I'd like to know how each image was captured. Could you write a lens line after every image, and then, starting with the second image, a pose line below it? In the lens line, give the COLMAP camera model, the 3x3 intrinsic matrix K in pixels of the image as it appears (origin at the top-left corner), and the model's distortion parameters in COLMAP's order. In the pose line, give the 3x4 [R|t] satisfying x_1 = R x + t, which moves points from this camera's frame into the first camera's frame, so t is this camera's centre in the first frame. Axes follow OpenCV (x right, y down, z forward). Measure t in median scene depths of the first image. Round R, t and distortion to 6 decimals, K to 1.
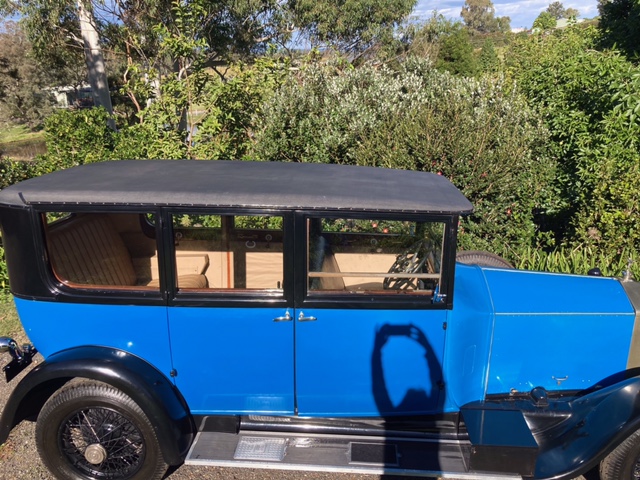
lens RADIAL K [[527.7, 0, 320.0], [0, 527.7, 240.0], [0, 0, 1]] dist [0.002980, 0.007204]
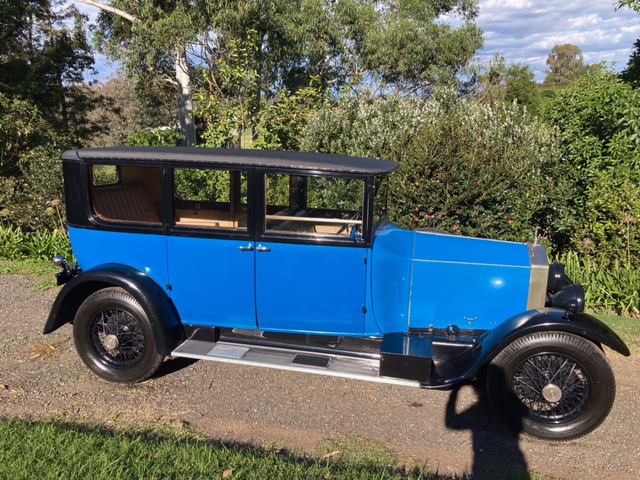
lens RADIAL K [[527.7, 0, 320.0], [0, 527.7, 240.0], [0, 0, 1]] dist [0.002980, 0.007204]
pose [[0.987897, 0.047543, -0.147644, 0.119047], [-0.059311, 0.995316, -0.076348, 0.081871], [0.143323, 0.084181, 0.986089, -0.119477]]
